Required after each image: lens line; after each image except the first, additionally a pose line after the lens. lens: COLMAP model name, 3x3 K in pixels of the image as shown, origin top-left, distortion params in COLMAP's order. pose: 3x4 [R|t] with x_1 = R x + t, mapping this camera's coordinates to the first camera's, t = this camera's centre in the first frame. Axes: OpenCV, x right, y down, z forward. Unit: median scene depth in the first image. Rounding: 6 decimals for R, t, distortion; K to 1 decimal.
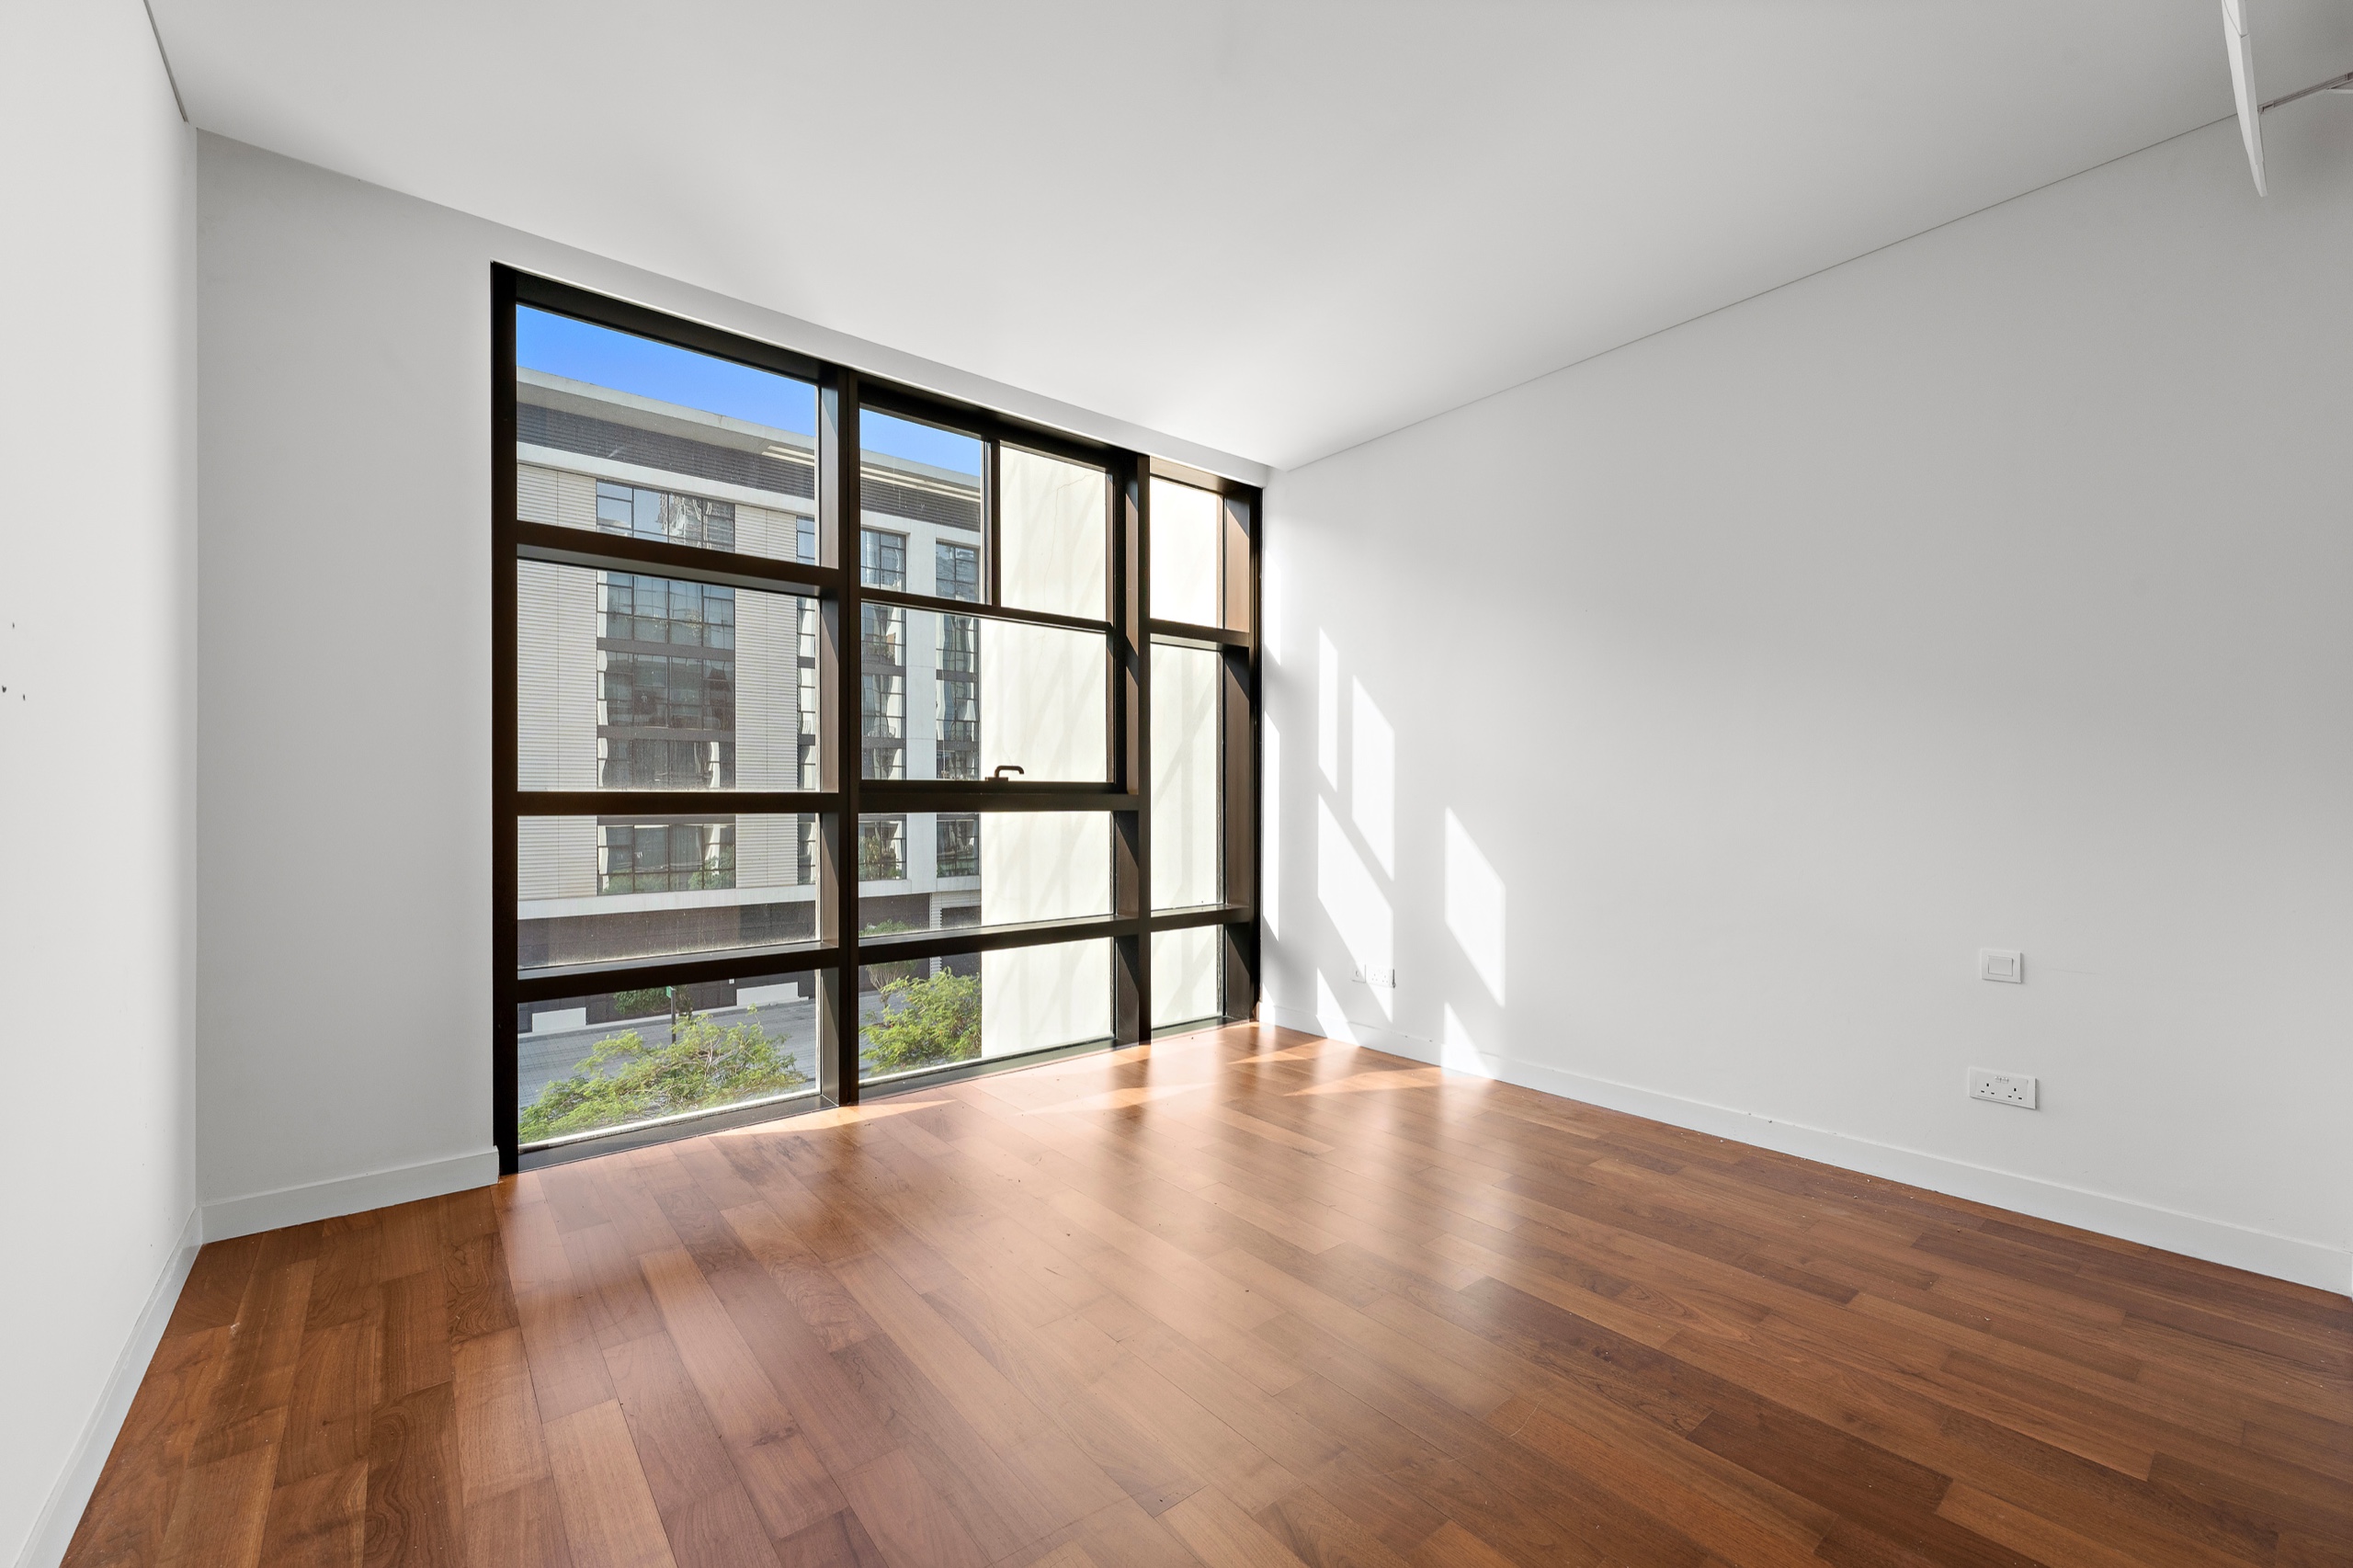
lens RADIAL K [[940.3, 0, 1170.3], [0, 940.3, 784.2], [0, 0, 1]] dist [0.004414, 0.000861]
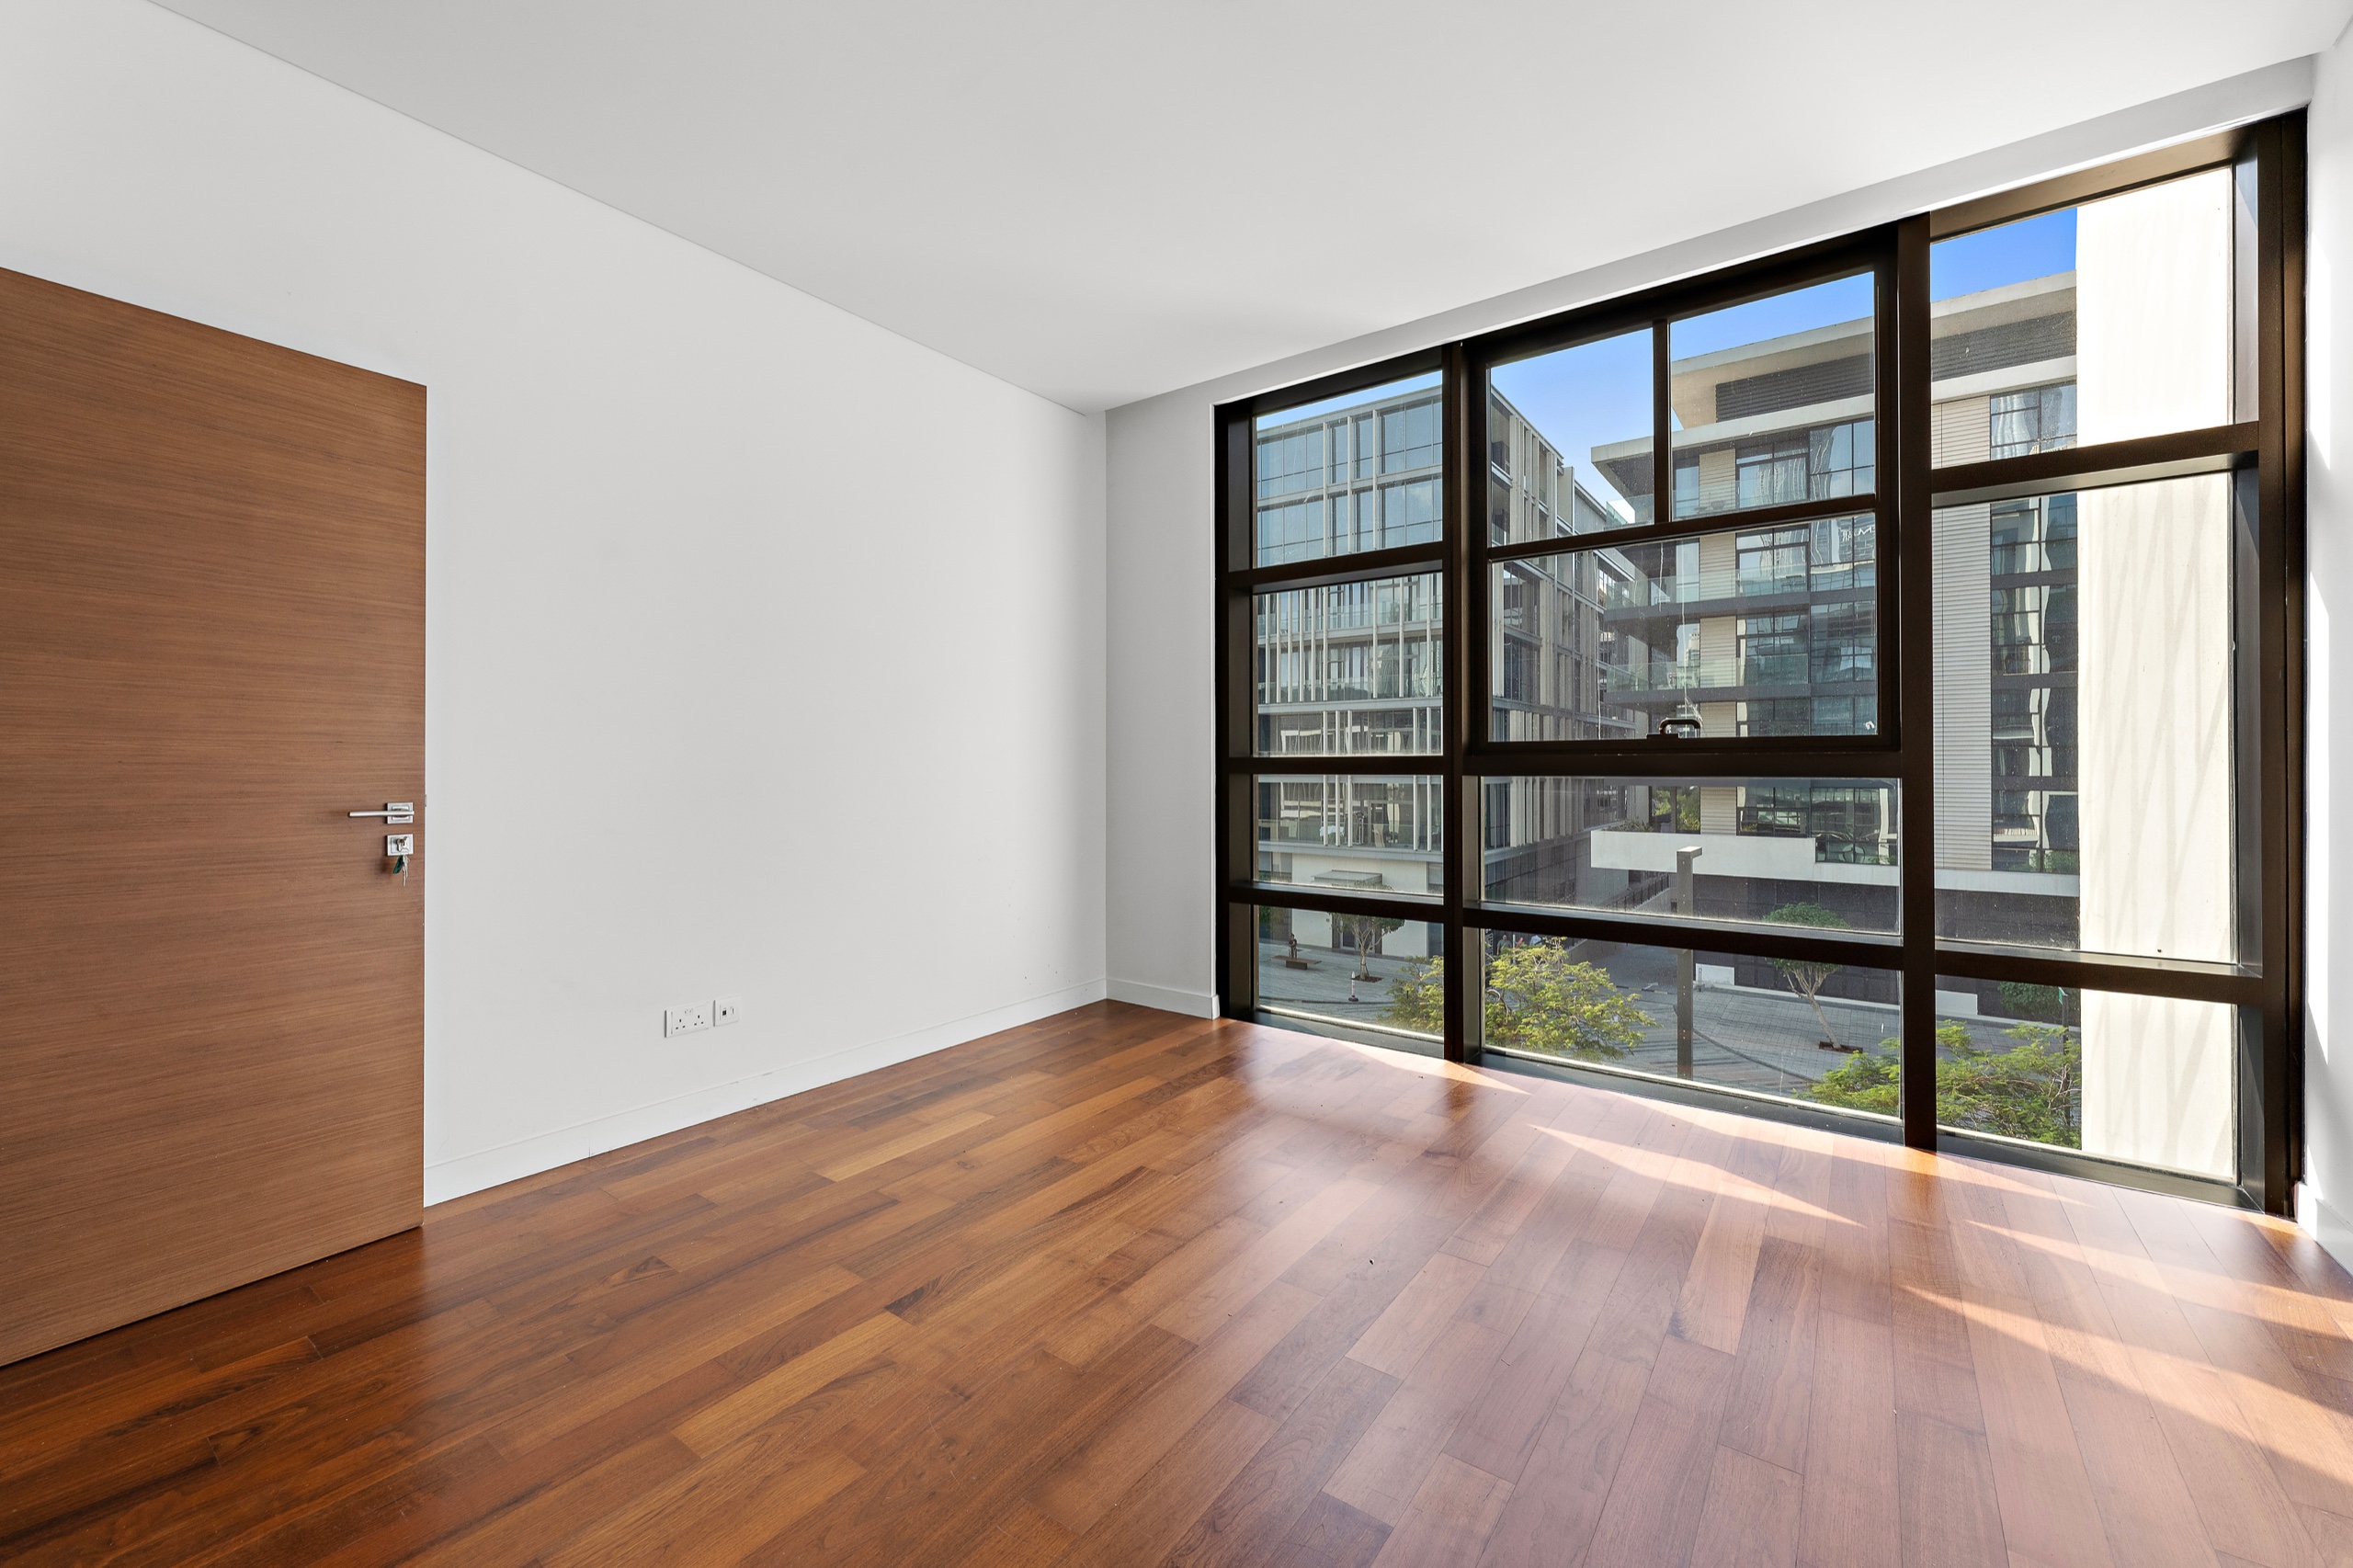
lens RADIAL K [[940.3, 0, 1174.7], [0, 940.3, 770.4], [0, 0, 1]] dist [0.004414, 0.000861]
pose [[0.265882, 0.005035, -0.963992, 0.312634], [0.018822, 0.999769, 0.010413, 0.004790], [0.963822, -0.020913, 0.265726, 0.243754]]
